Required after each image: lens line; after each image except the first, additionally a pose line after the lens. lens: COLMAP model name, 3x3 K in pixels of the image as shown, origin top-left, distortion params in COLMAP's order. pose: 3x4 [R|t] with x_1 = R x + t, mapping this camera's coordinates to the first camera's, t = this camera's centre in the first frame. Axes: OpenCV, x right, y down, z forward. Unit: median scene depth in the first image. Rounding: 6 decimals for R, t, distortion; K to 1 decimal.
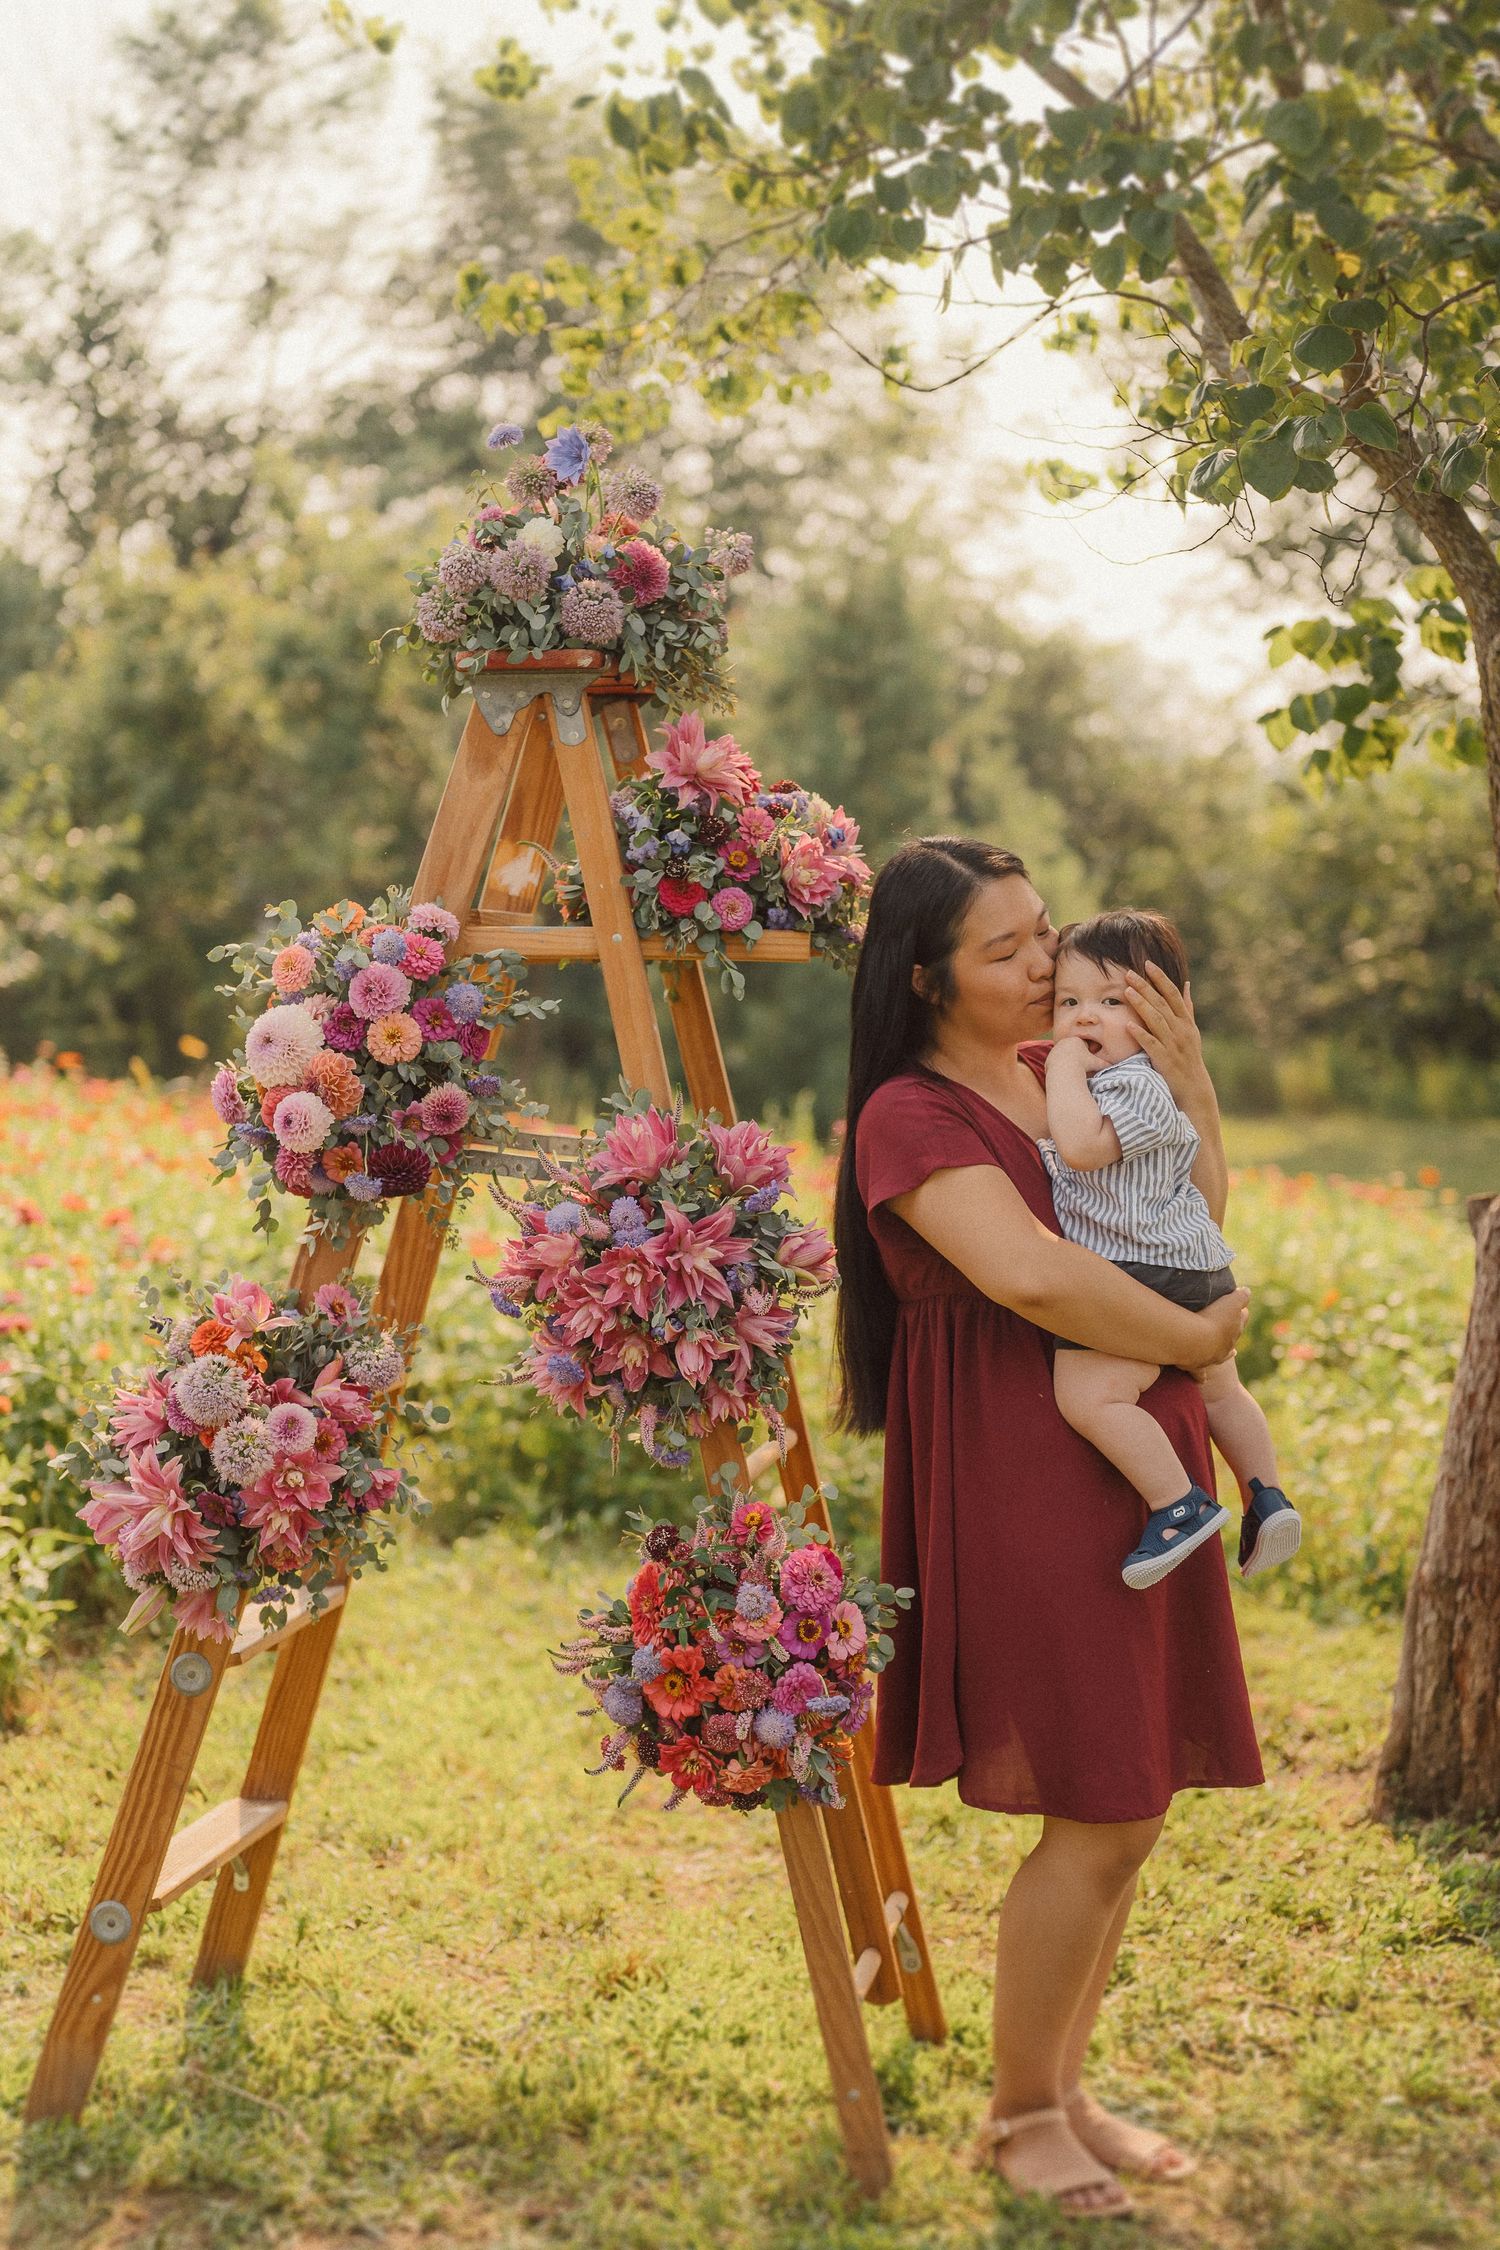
lens RADIAL K [[3224.7, 0, 750.8], [0, 3224.7, 1128.8], [0, 0, 1]] dist [0.005120, -0.047159]
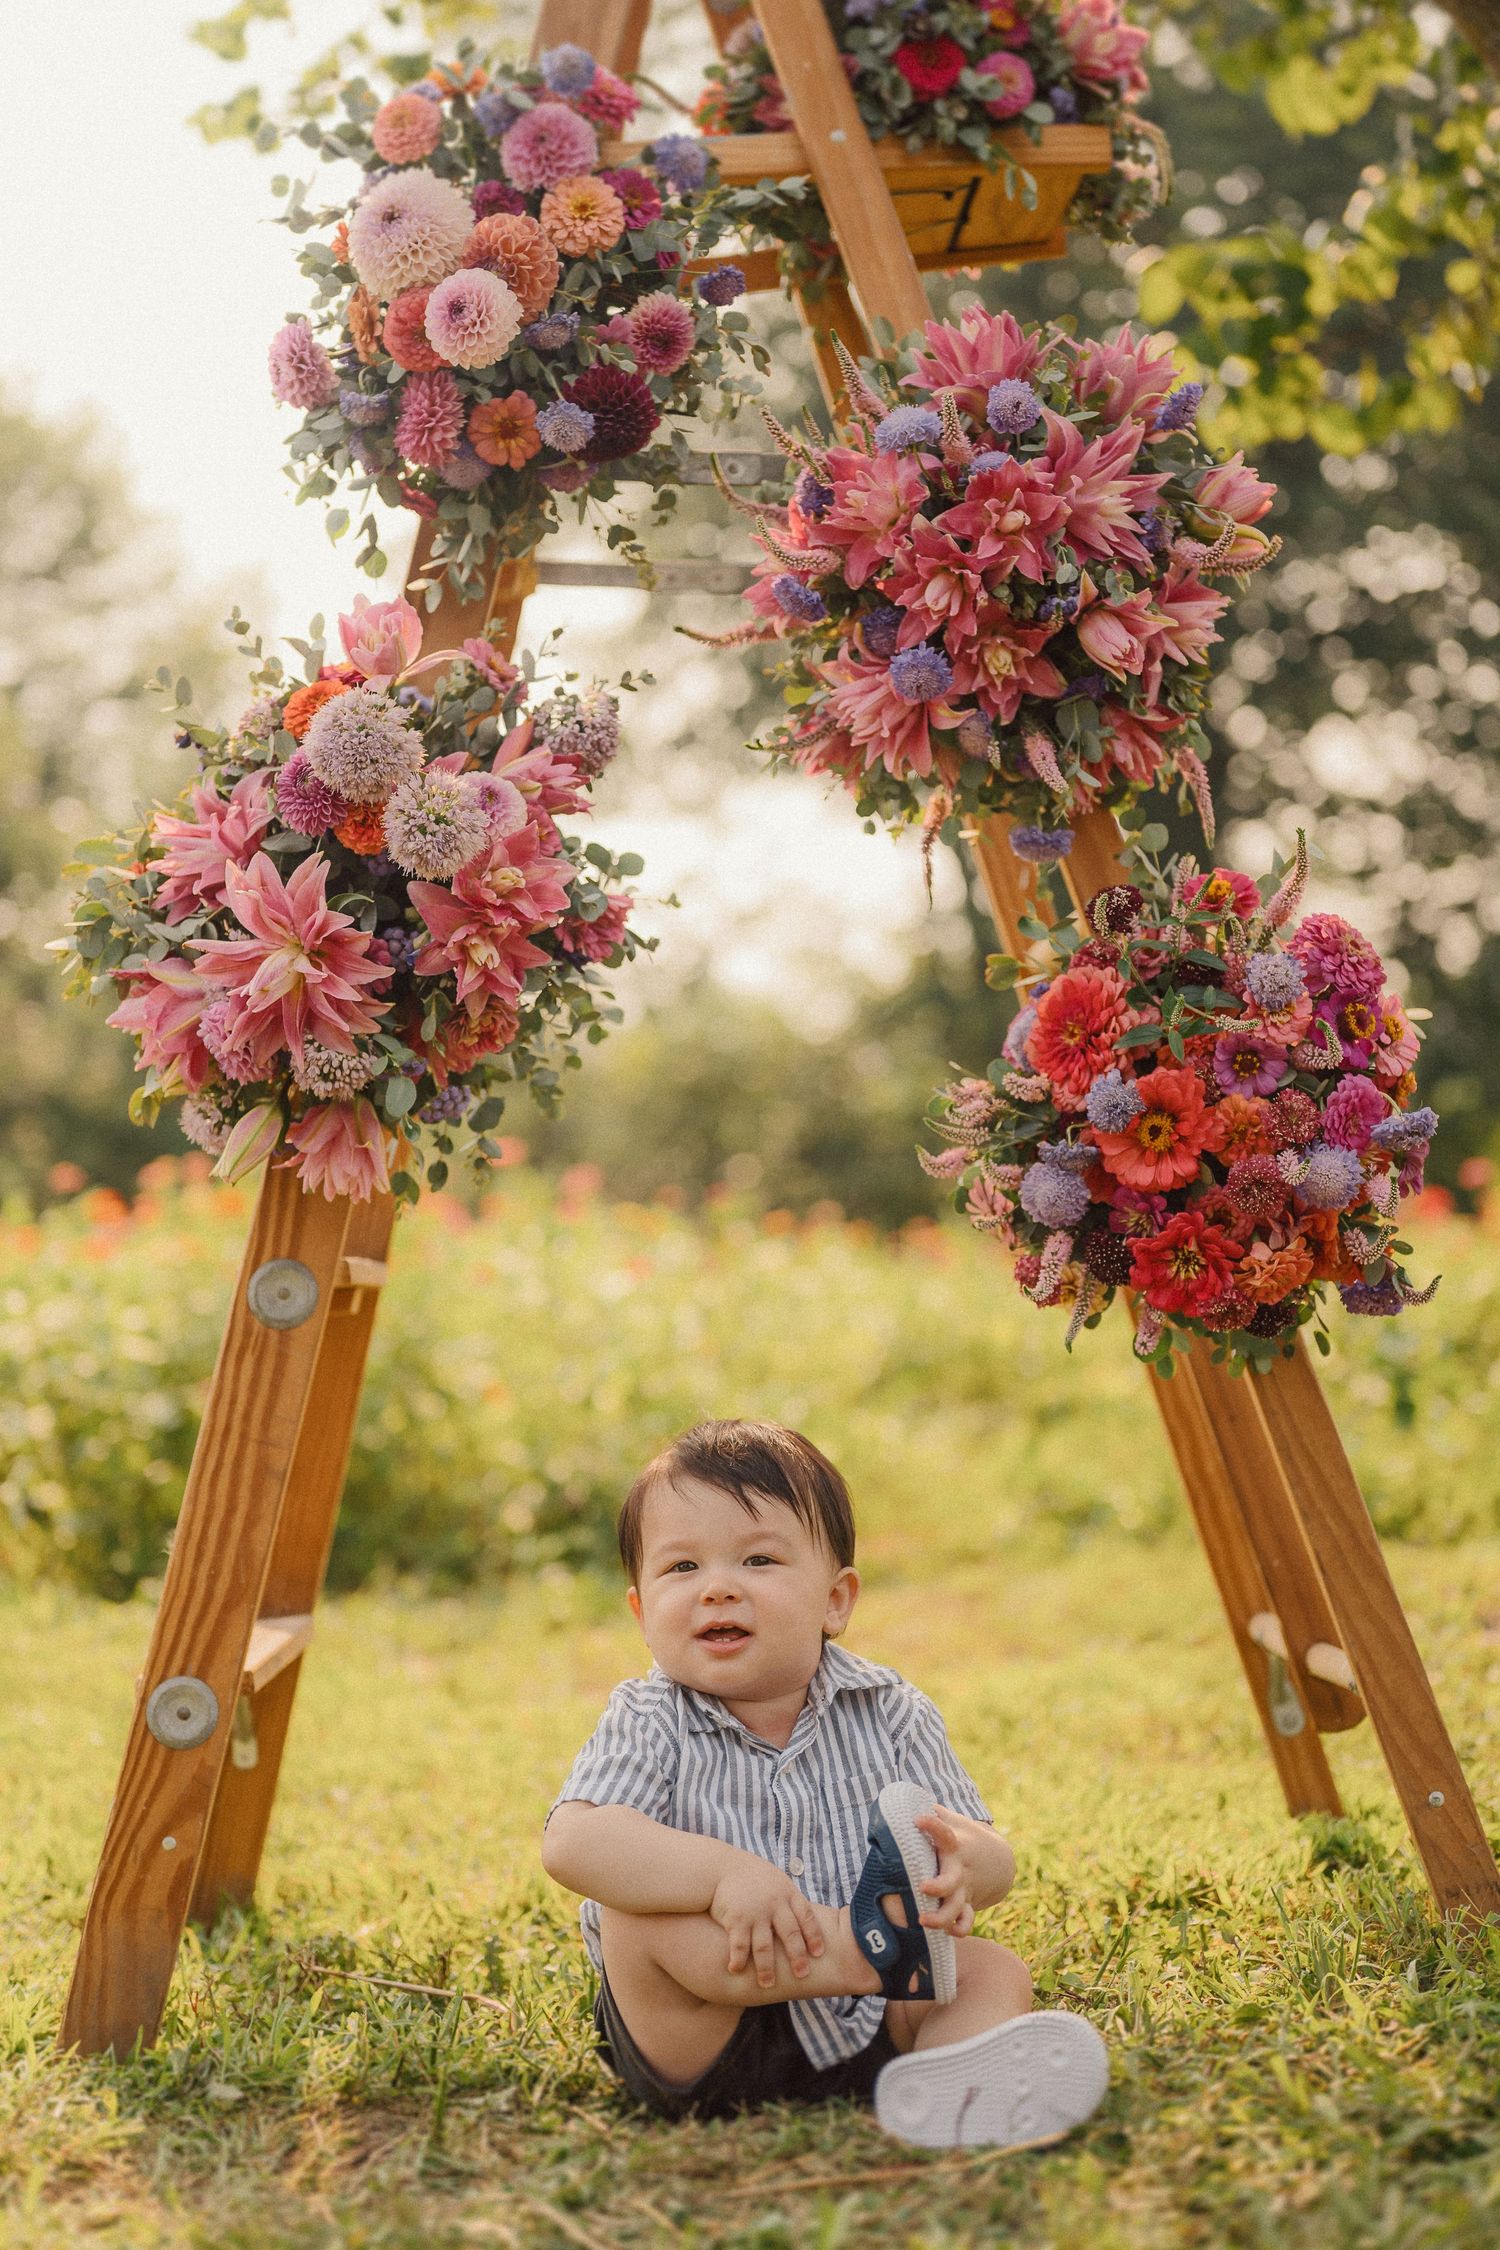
lens RADIAL K [[3386.5, 0, 715.9], [0, 3386.5, 1035.1], [0, 0, 1]] dist [0.004371, -0.008895]
pose [[0.974724, -0.070967, 0.211840, -0.231186], [0.097920, 0.987985, -0.119573, 0.210007], [-0.200809, 0.137294, 0.969962, 0.346604]]
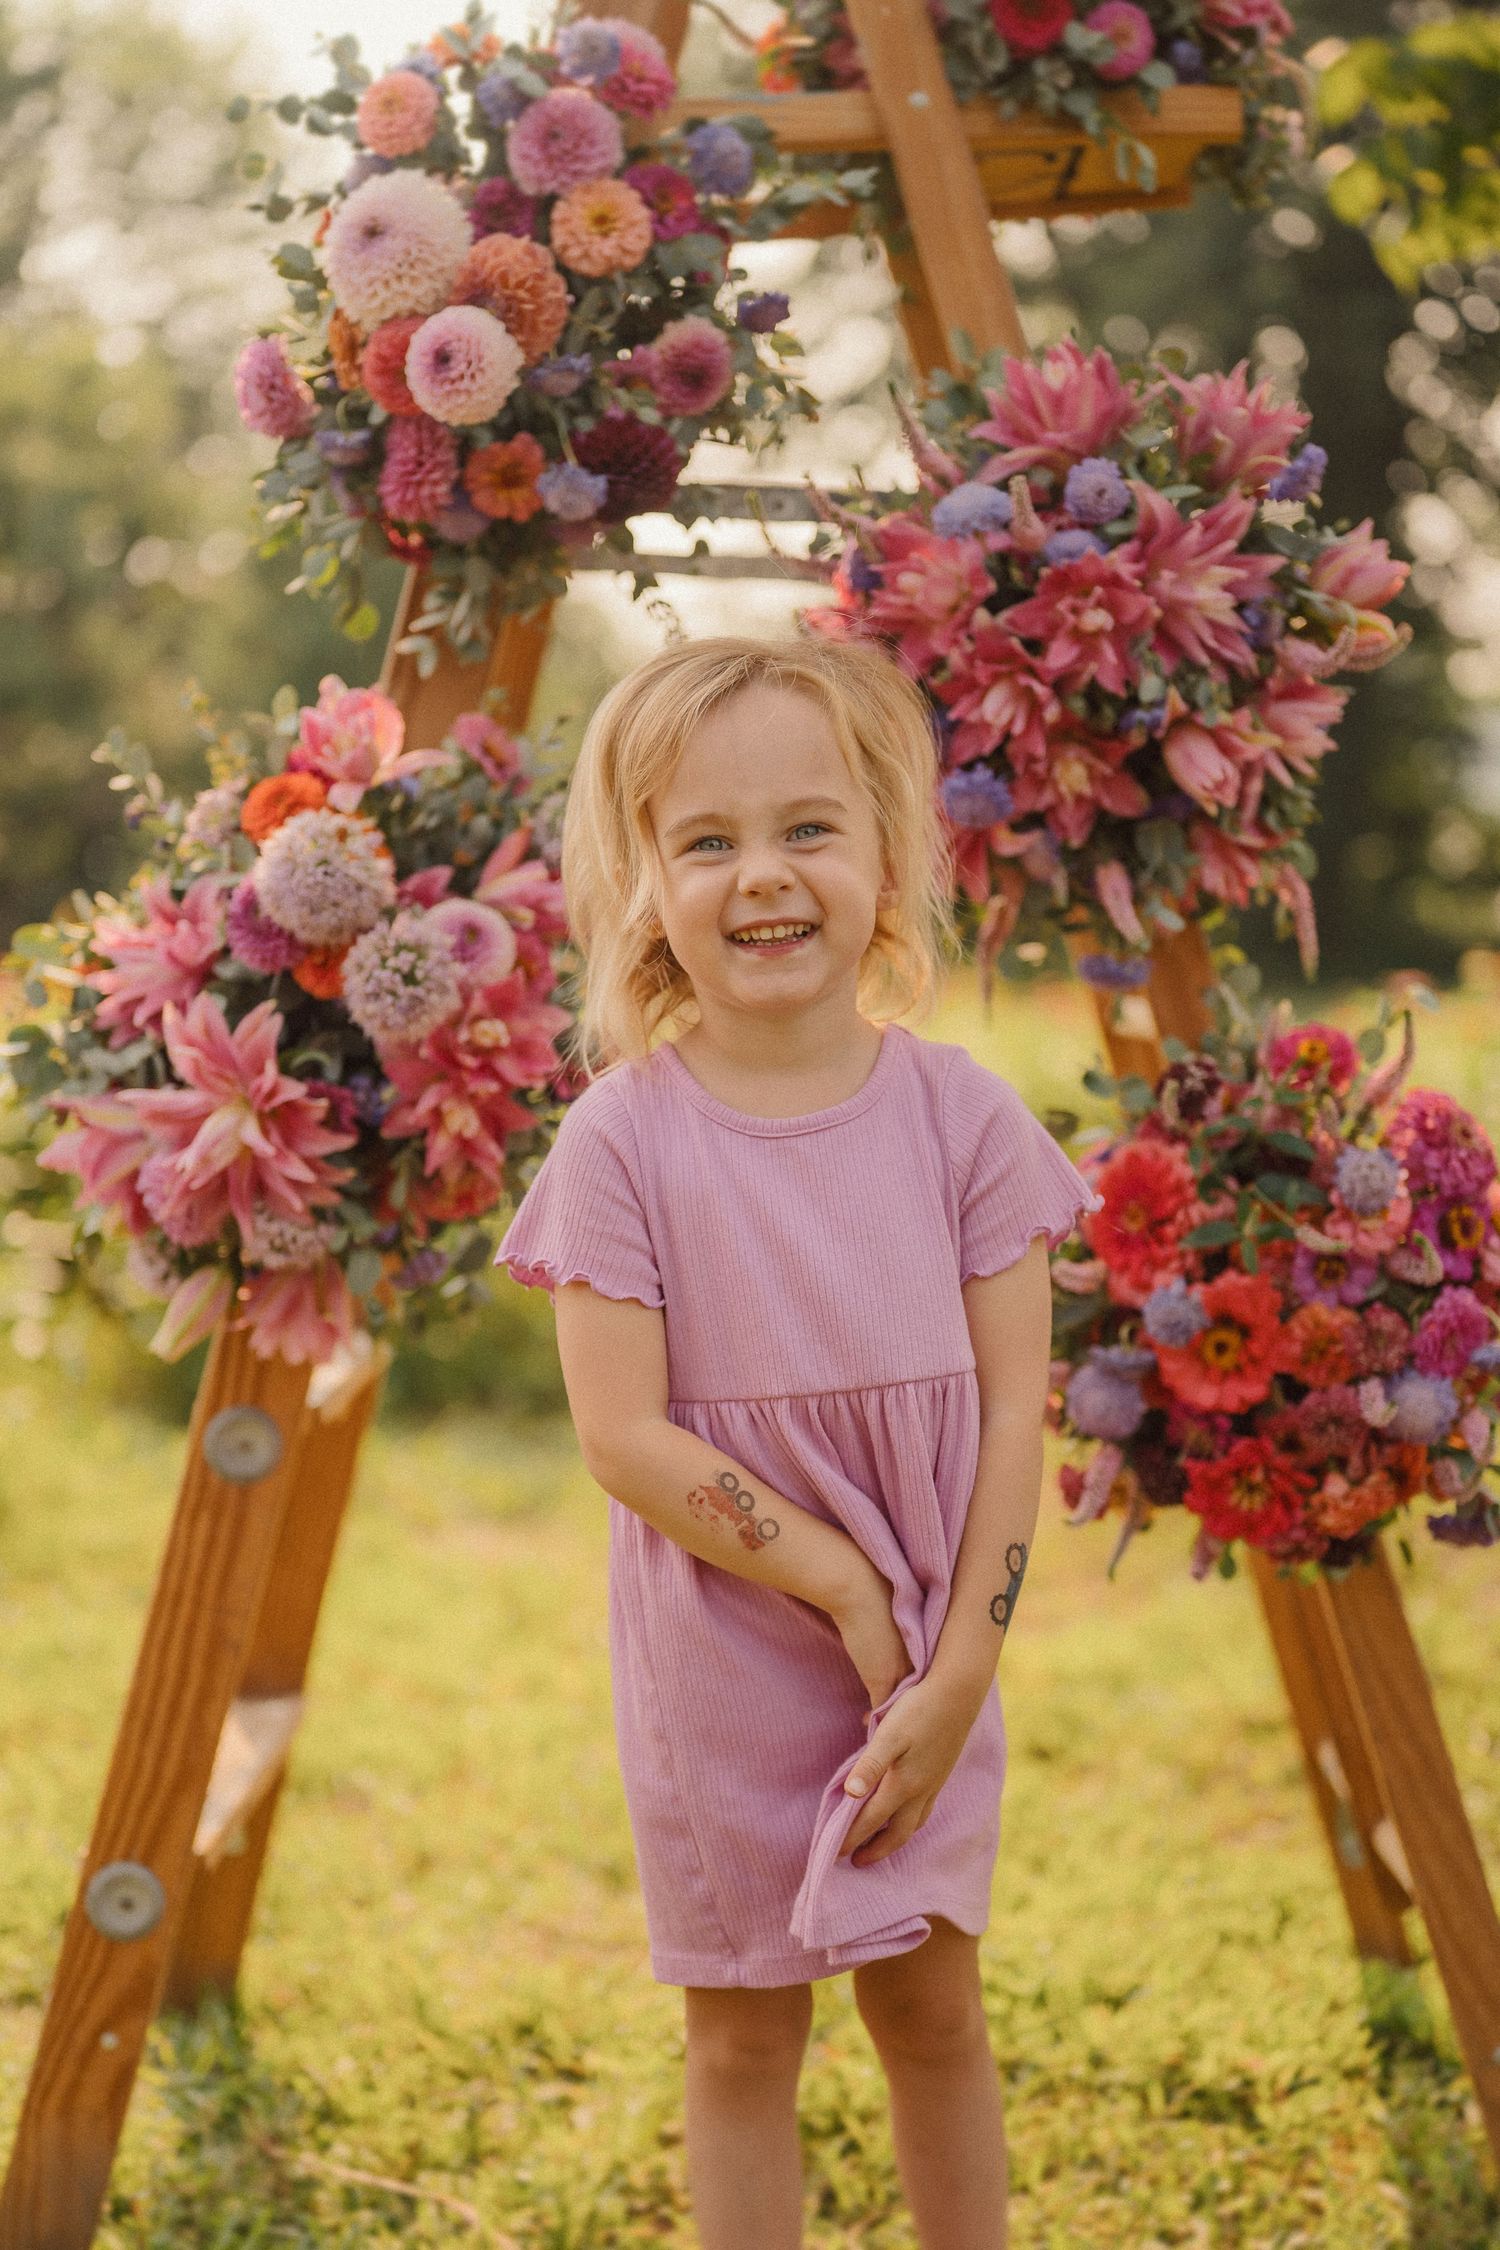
lens RADIAL K [[3373.3, 0, 744.4], [0, 3373.3, 1137.1], [0, 0, 1]] dist [0.010724, -0.041705]
pose [[0.983796, -0.065691, 0.166824, -0.185373], [0.064014, 0.997830, 0.015417, 0.114322], [-0.167475, -0.004488, 0.985866, 0.415683]]
